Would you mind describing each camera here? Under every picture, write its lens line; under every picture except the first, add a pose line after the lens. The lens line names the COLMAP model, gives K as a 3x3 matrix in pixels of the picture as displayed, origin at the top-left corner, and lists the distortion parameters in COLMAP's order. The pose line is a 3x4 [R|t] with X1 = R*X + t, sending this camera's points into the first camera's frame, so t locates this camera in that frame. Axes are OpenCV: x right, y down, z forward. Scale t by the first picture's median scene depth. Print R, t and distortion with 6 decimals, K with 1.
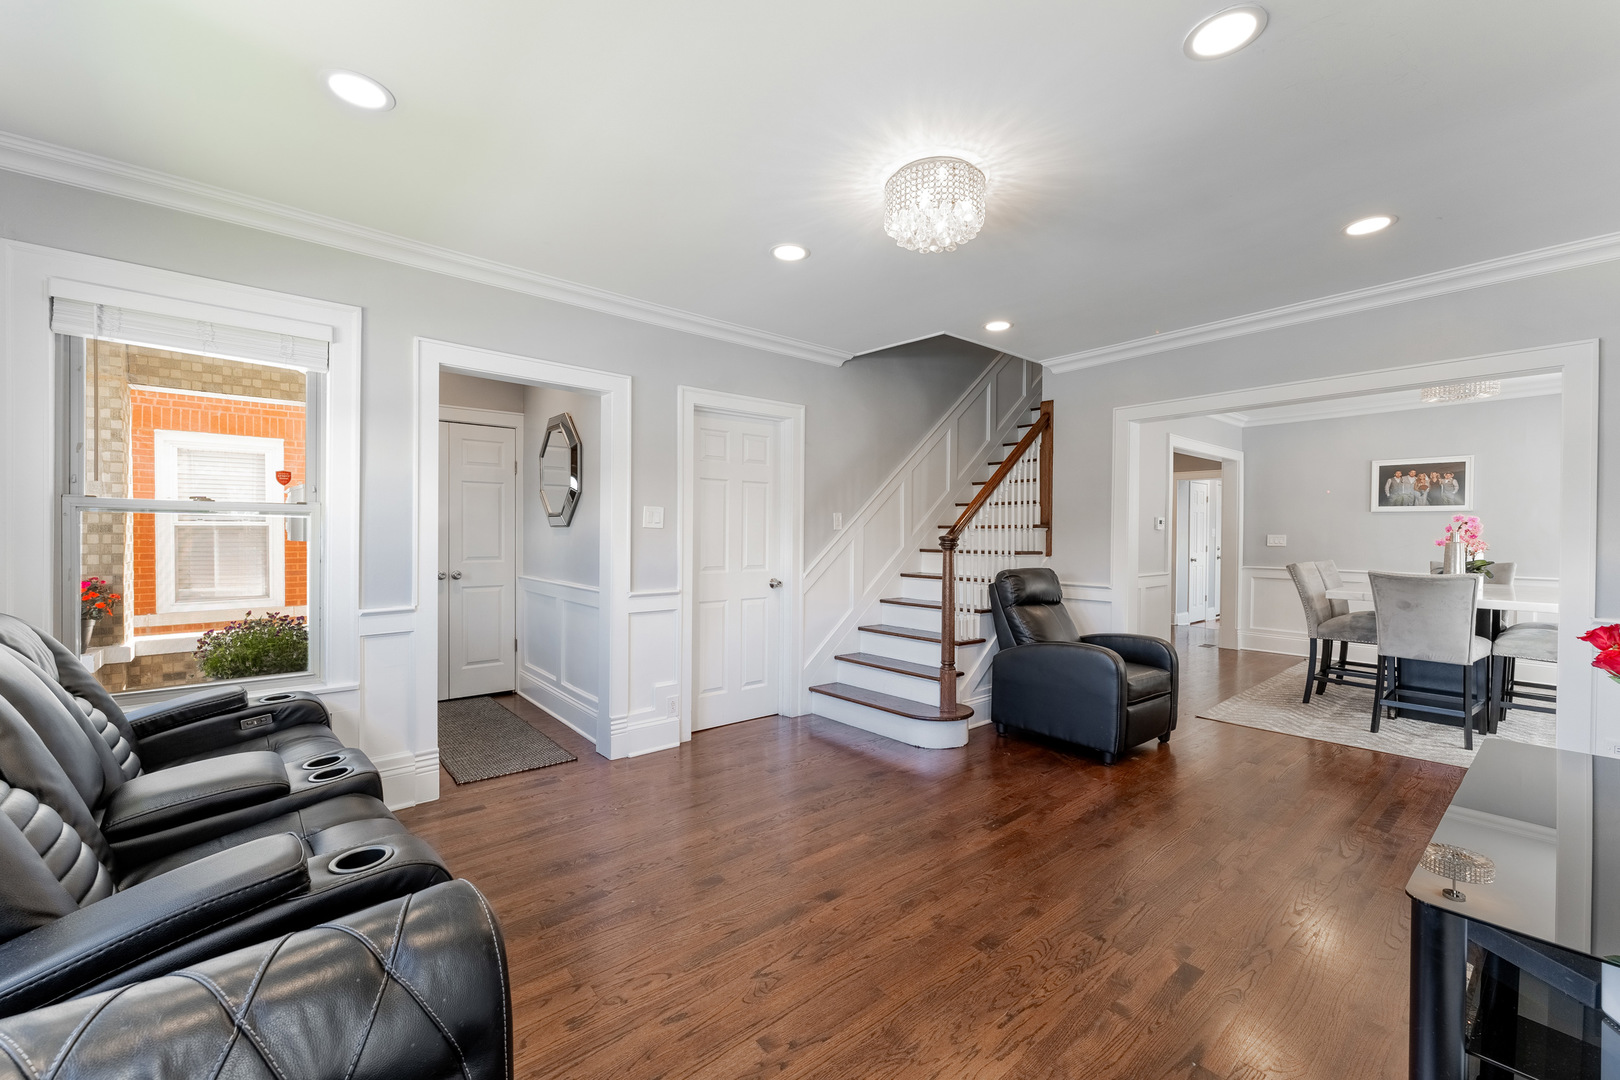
lens RADIAL K [[655.3, 0, 813.7], [0, 655.3, 540.7], [0, 0, 1]] dist [0.000698, 0.000210]
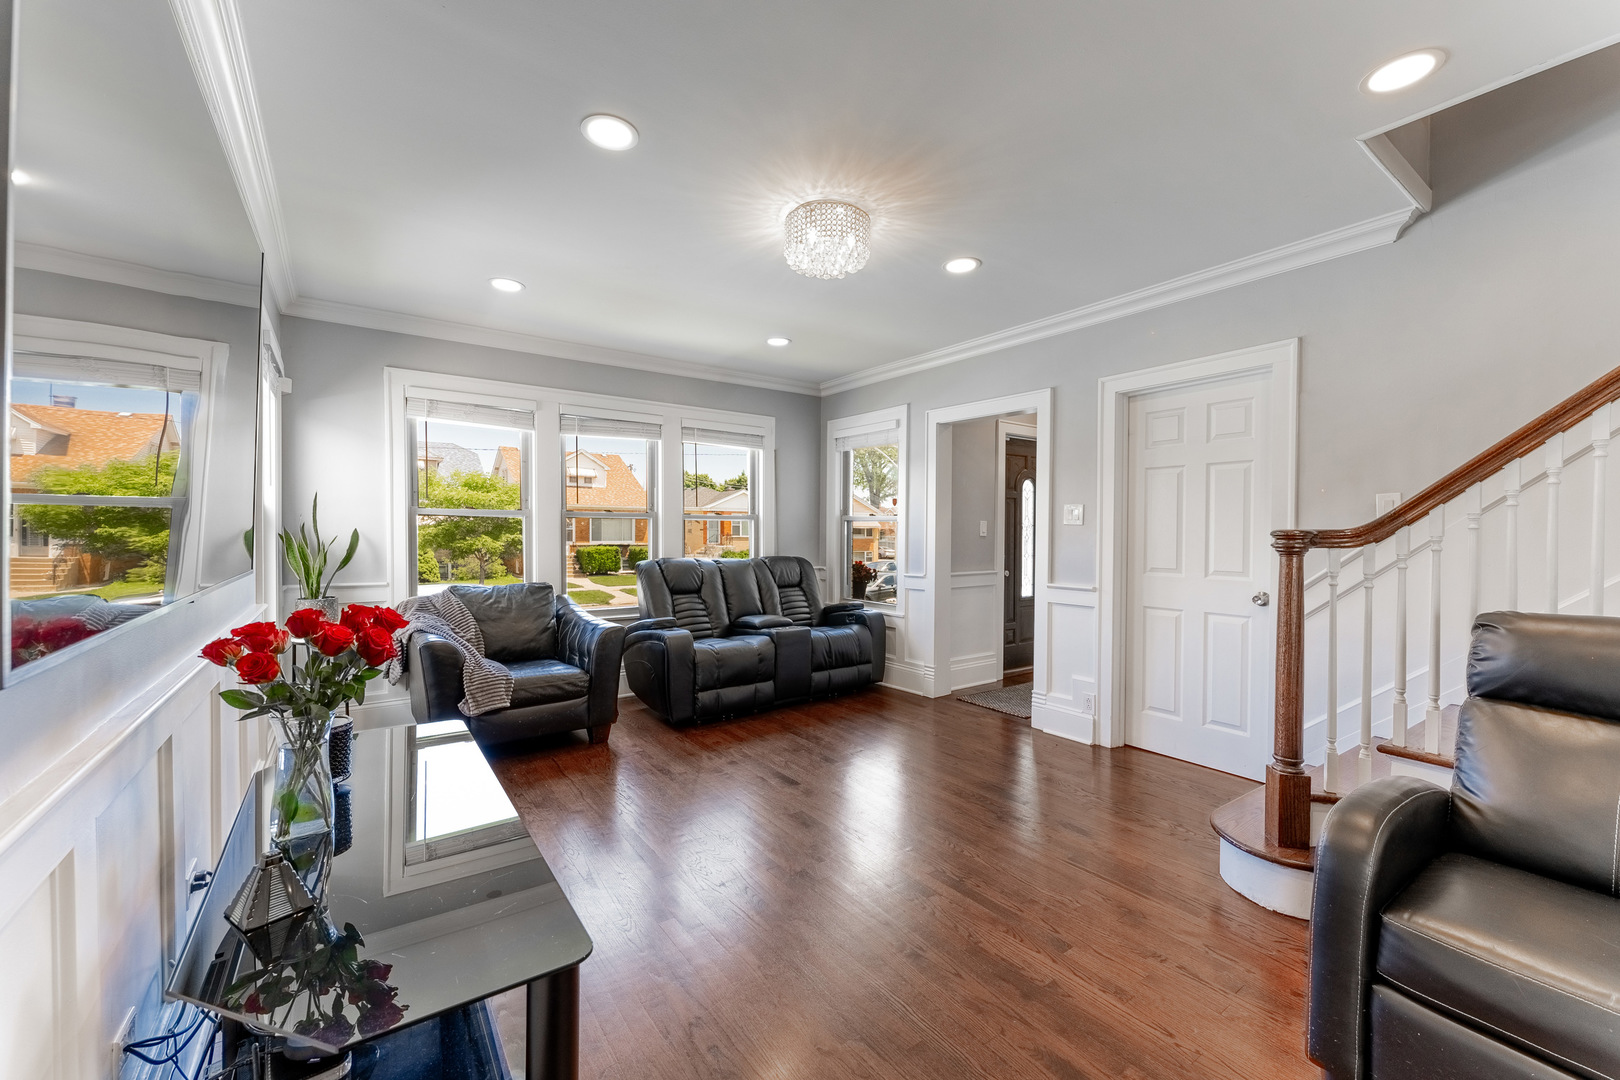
lens RADIAL K [[662.3, 0, 819.4], [0, 662.3, 538.2], [0, 0, 1]] dist [-0.000692, 0.000106]
pose [[-0.090532, 0.011150, -0.995831, 0.826932], [-0.008090, 0.999896, 0.011931, -0.007708], [0.995861, 0.009136, -0.090432, 0.684328]]
